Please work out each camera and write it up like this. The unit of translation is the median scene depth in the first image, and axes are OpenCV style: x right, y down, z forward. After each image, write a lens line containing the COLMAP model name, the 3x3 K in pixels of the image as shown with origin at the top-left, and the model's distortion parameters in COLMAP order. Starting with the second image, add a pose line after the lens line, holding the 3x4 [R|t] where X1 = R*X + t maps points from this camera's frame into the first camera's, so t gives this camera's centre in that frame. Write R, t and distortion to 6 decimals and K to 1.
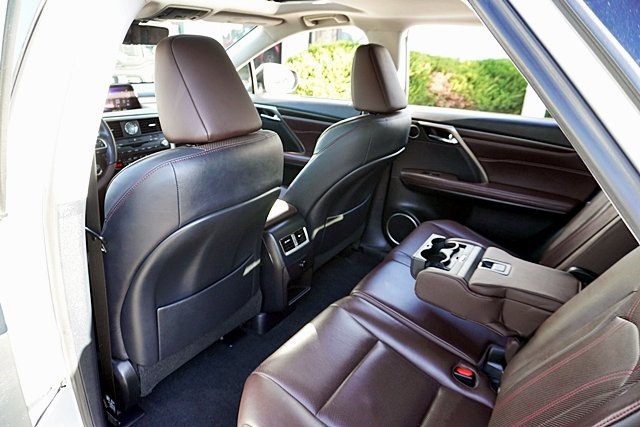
lens RADIAL K [[431.5, 0, 321.8], [0, 431.5, 213.9], [0, 0, 1]] dist [-0.043899, 0.035313]
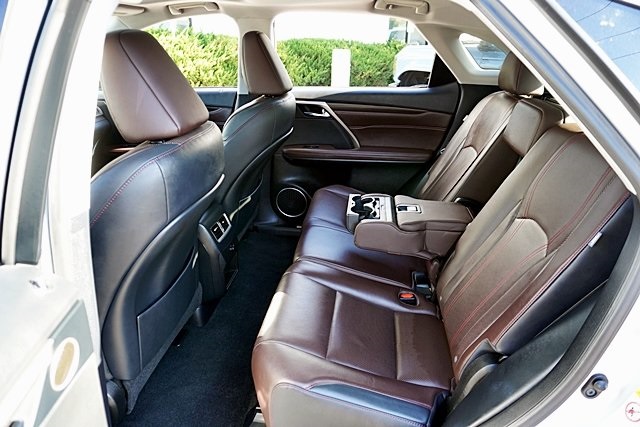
lens RADIAL K [[431.5, 0, 318.8], [0, 431.5, 214.2], [0, 0, 1]] dist [-0.043899, 0.035313]
pose [[0.901046, -0.197558, 0.386117, -0.222722], [0.183810, 0.980276, 0.072621, -0.000082], [-0.392848, 0.005538, 0.919587, -0.031595]]
